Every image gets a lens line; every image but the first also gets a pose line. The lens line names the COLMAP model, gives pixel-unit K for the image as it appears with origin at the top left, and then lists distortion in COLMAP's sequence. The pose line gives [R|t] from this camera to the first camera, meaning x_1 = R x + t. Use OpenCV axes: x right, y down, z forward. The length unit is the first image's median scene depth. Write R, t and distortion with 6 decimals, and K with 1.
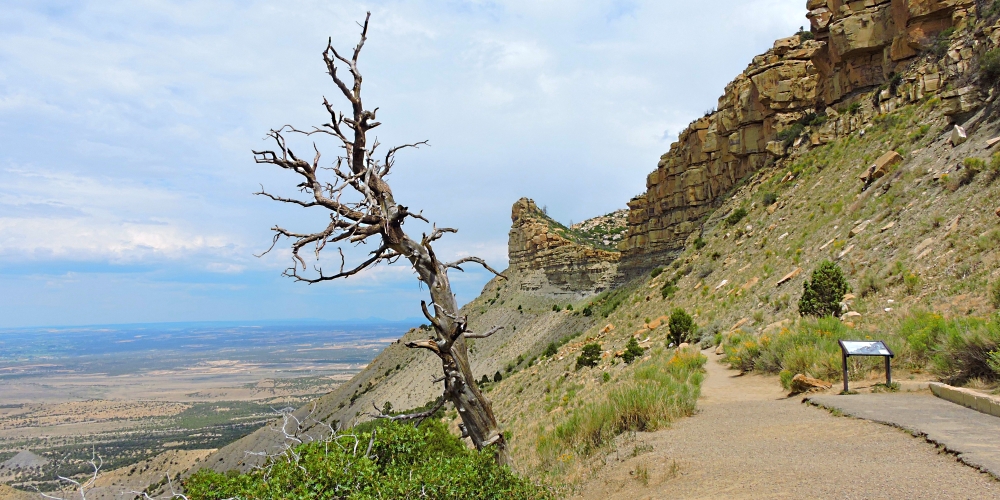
lens RADIAL K [[715.8, 0, 495.8], [0, 715.8, 240.0], [0, 0, 1]] dist [0.005600, 0.003303]
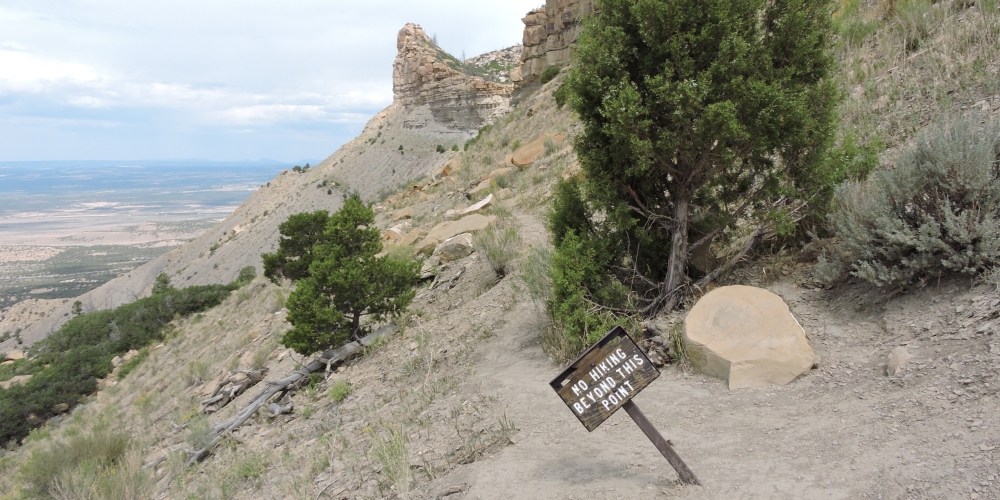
lens RADIAL K [[715.8, 0, 489.8], [0, 715.8, 242.4], [0, 0, 1]] dist [0.005600, 0.003303]
pose [[0.991203, -0.003060, 0.132313, 0.020390], [-0.025982, 0.975781, 0.217202, 0.011038], [-0.129773, -0.218729, 0.967118, 0.085396]]
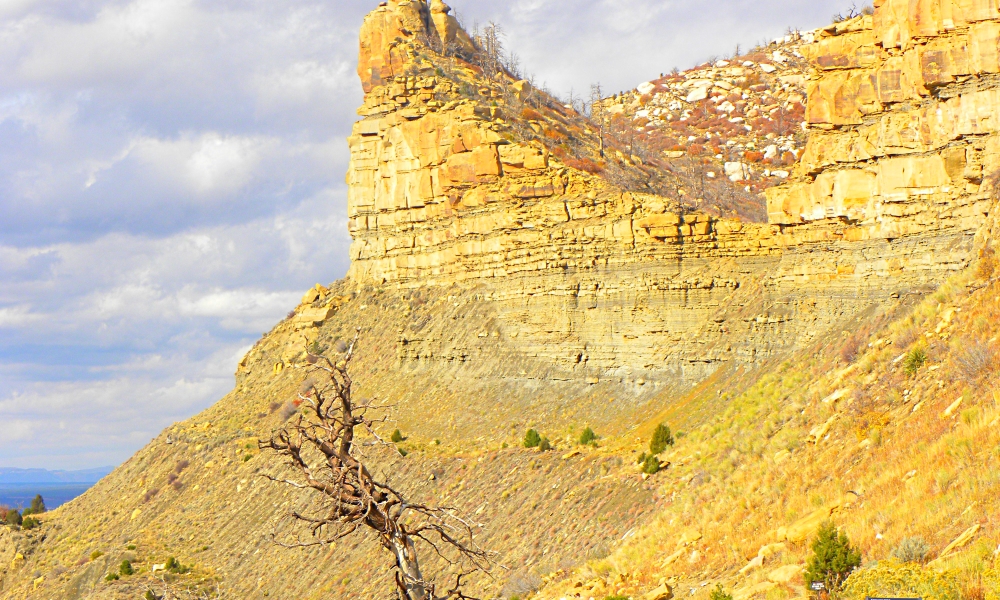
lens RADIAL K [[2985.5, 0, 495.7], [0, 2985.5, 308.0], [0, 0, 1]] dist [0.730039, 0.000000]
pose [[0.997597, -0.004393, 0.069150, -0.003976], [0.000487, 0.998408, 0.056404, -0.009651], [-0.069287, -0.056234, 0.996011, -0.059338]]
